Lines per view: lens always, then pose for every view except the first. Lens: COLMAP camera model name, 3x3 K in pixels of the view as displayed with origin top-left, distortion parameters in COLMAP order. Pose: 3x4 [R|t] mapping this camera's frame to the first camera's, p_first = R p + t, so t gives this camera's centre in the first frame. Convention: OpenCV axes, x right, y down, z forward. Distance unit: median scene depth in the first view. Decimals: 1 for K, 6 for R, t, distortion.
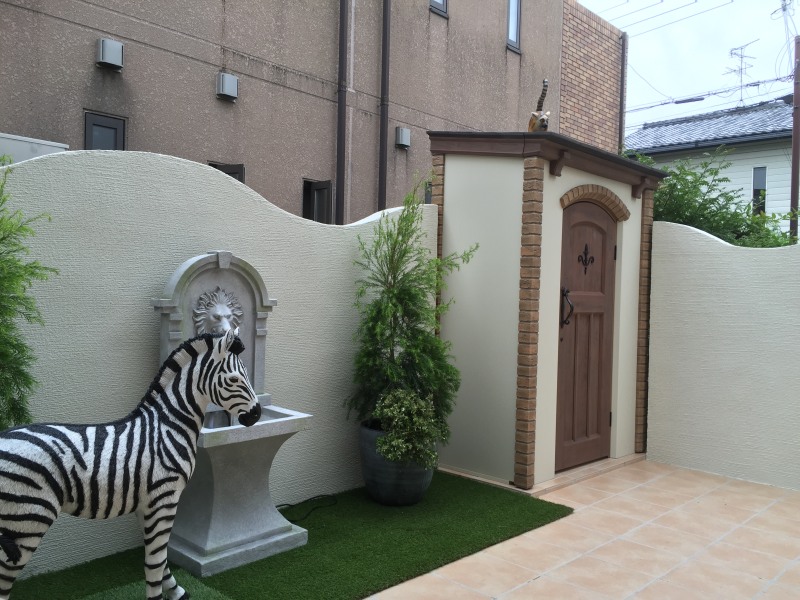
lens RADIAL K [[681.3, 0, 392.7], [0, 681.3, 294.3], [0, 0, 1]] dist [0.080064, -0.114413]
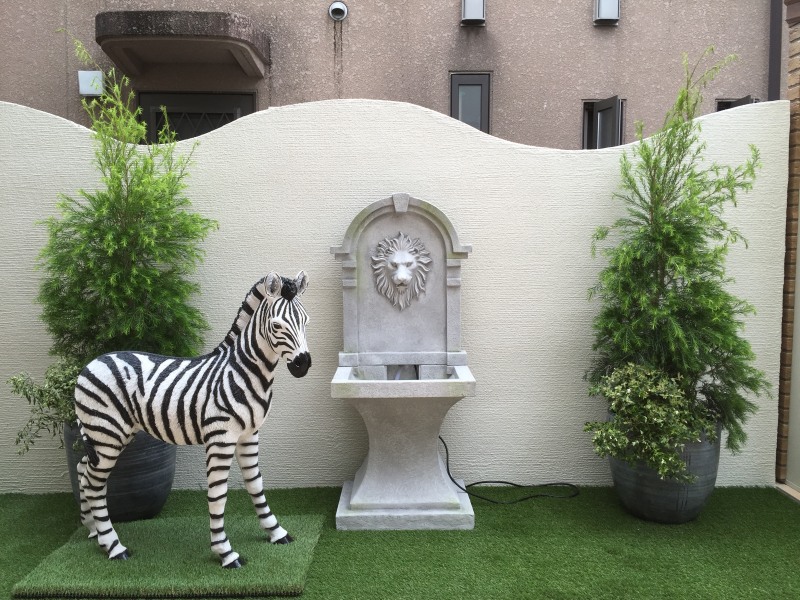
lens RADIAL K [[681.3, 0, 398.2], [0, 681.3, 293.7], [0, 0, 1]] dist [0.080064, -0.114413]
pose [[0.694359, 0.021356, -0.719312, 0.320026], [0.015692, 0.998873, 0.044804, 0.023922], [0.719458, -0.042397, 0.693241, 0.272409]]
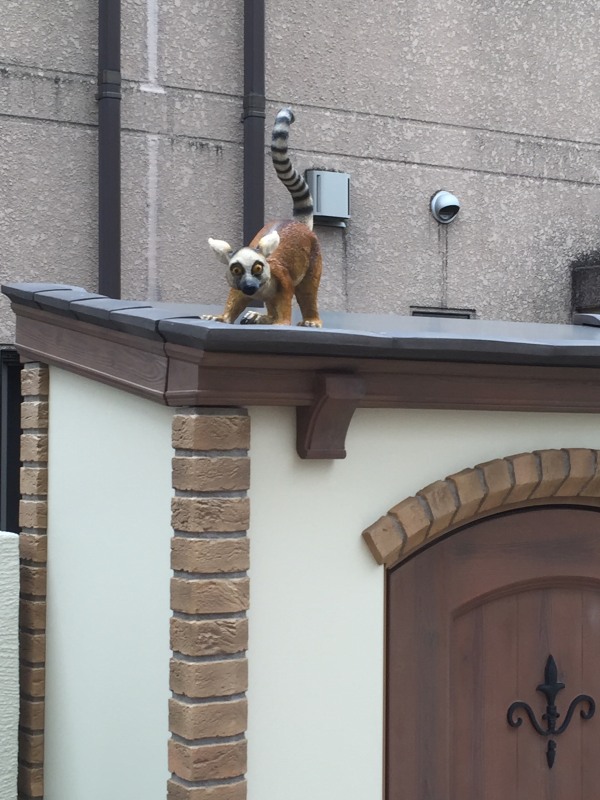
lens RADIAL K [[1492.6, 0, 304.5], [0, 1492.6, 392.1], [0, 0, 1]] dist [0.057641, 0.000000]
pose [[0.961949, -0.031693, -0.271385, 0.404956], [0.023537, 0.999170, -0.033257, -0.185635], [0.272214, 0.025604, 0.961896, 0.440904]]
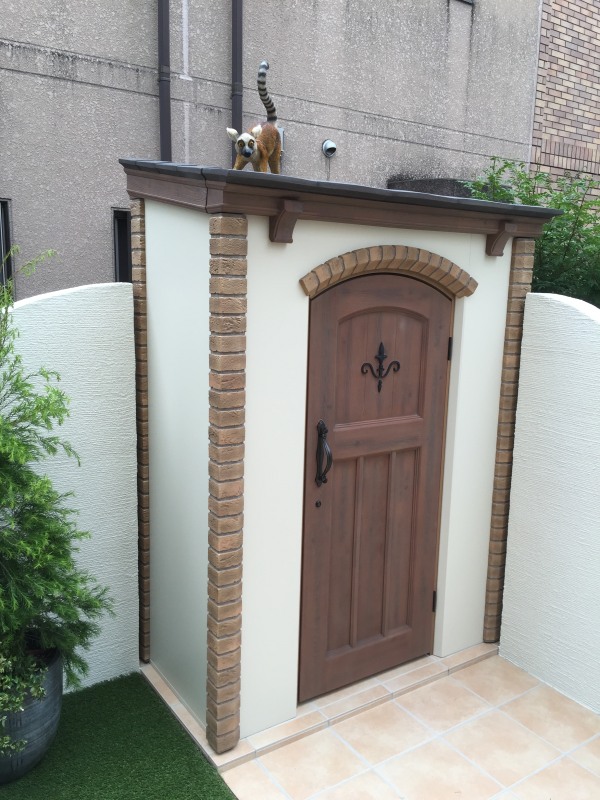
lens RADIAL K [[681.3, 0, 302.3], [0, 681.3, 396.1], [0, 0, 1]] dist [0.080064, -0.114413]
pose [[0.979363, 0.029328, -0.199968, 0.383815], [0.004240, 0.986215, 0.165412, -0.145587], [0.202063, -0.162846, 0.965739, 0.447498]]
